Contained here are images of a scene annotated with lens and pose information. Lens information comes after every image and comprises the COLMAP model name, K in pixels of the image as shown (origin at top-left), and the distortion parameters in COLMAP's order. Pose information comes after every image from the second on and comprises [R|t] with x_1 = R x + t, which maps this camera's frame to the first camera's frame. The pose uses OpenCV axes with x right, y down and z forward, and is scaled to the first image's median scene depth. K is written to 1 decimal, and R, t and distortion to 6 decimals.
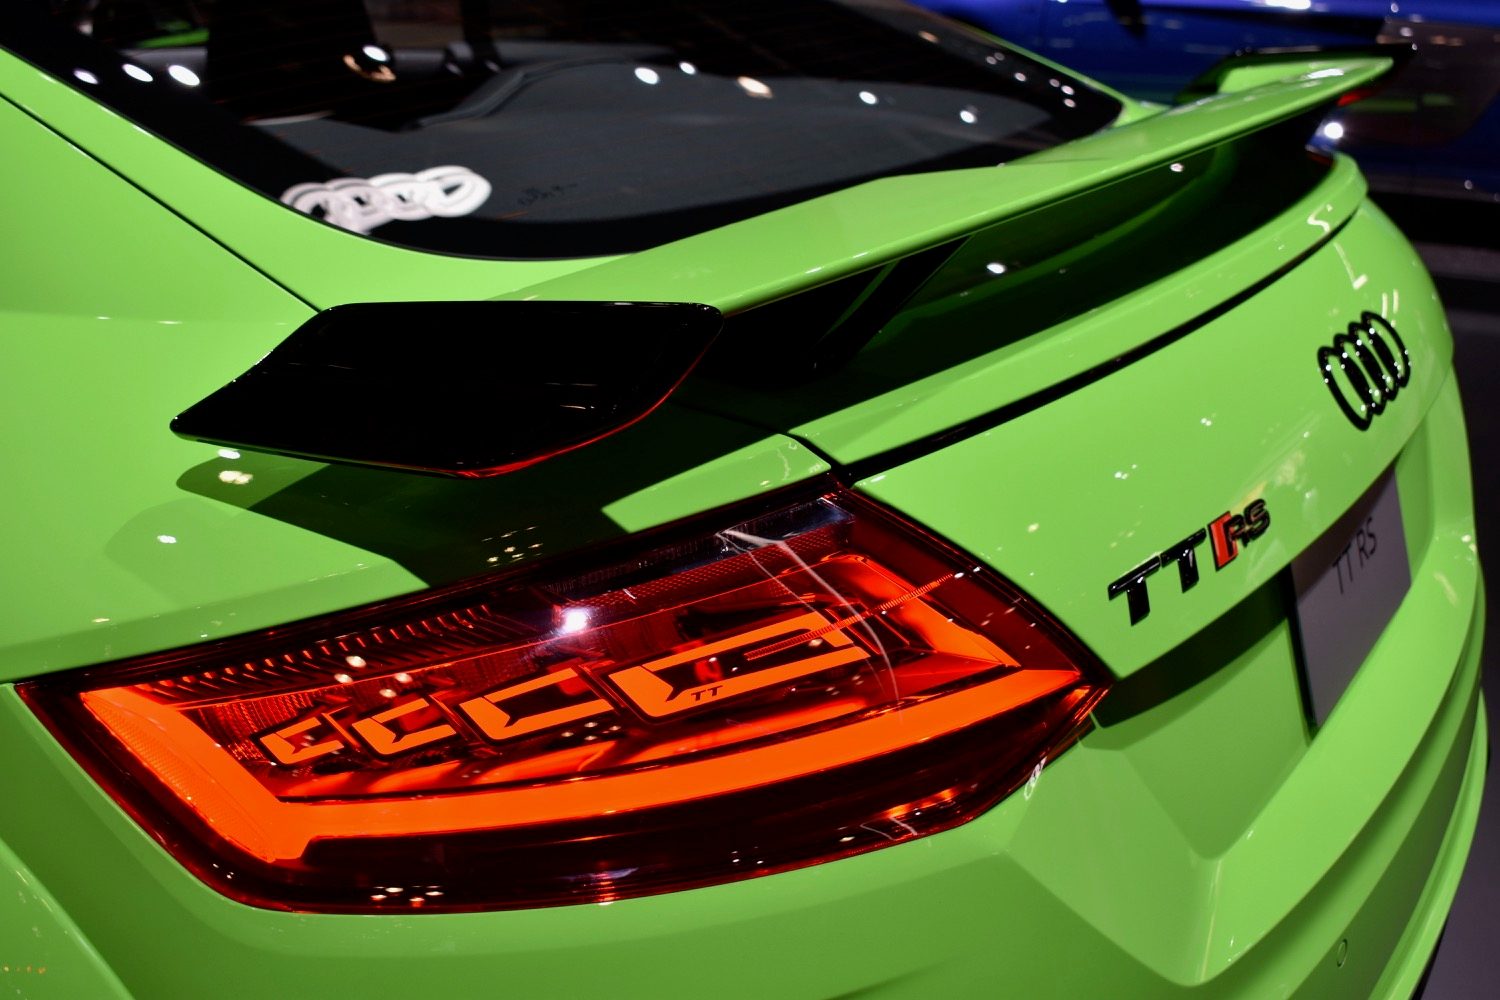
lens RADIAL K [[1785.9, 0, 750.3], [0, 1785.9, 499.7], [0, 0, 1]] dist [0.011398, 0.000000]
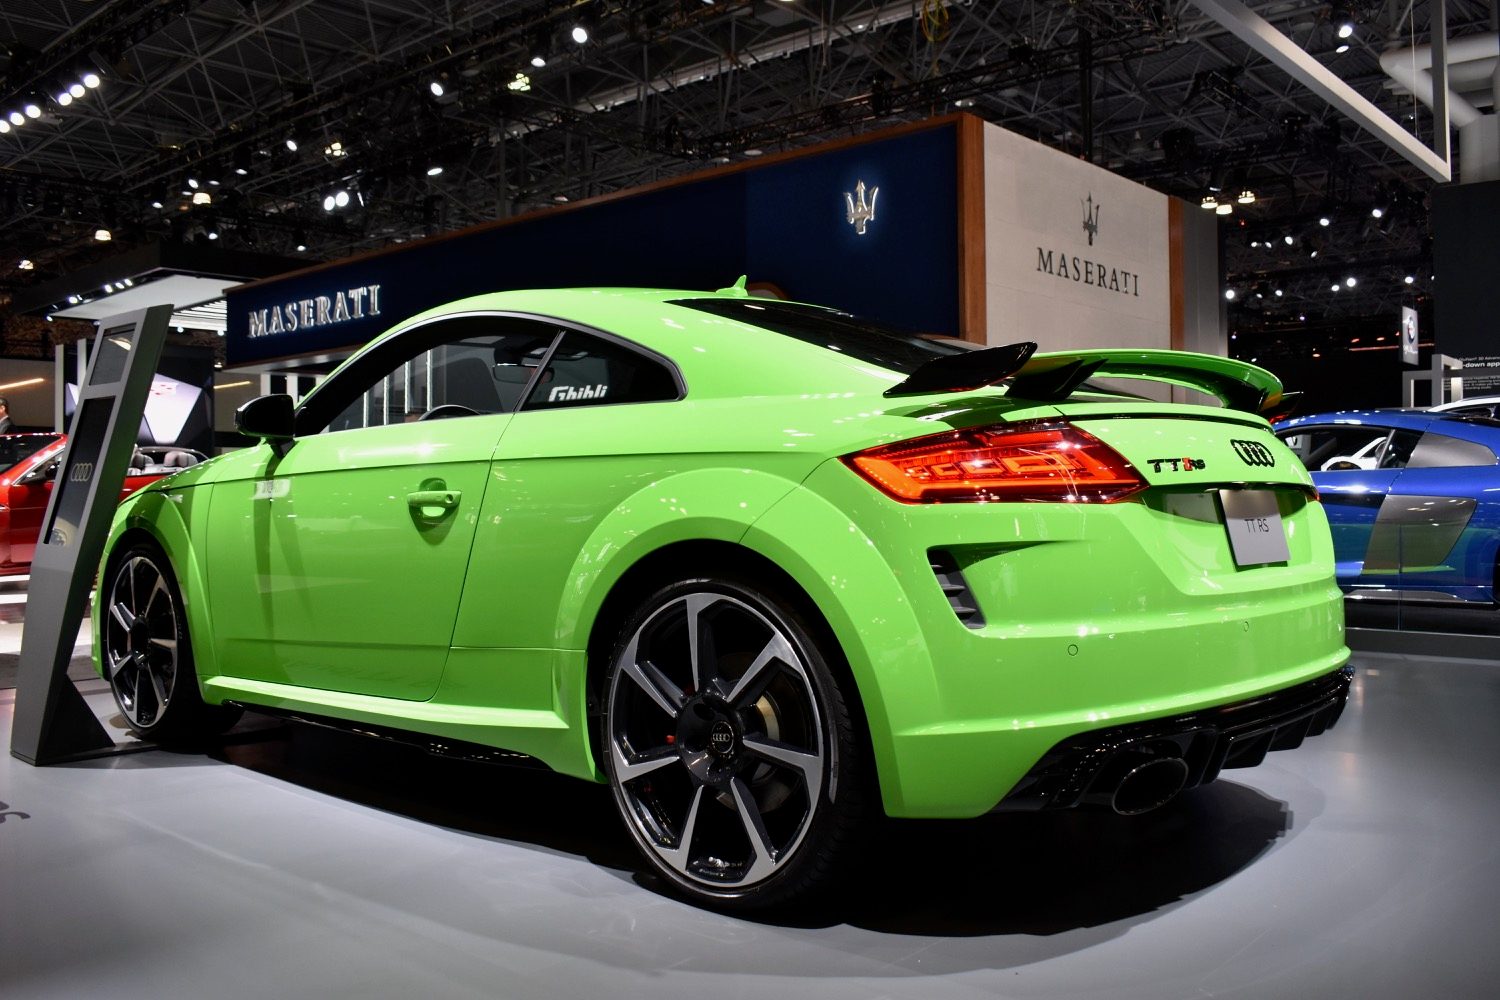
lens RADIAL K [[1260.9, 0, 753.6], [0, 1260.9, 499.2], [0, 0, 1]] dist [-0.003546, -0.000759]
pose [[0.984430, 0.013119, -0.175287, -0.112749], [-0.067191, 0.949568, -0.306278, 0.899000], [0.162429, 0.313287, 0.935665, -1.321482]]
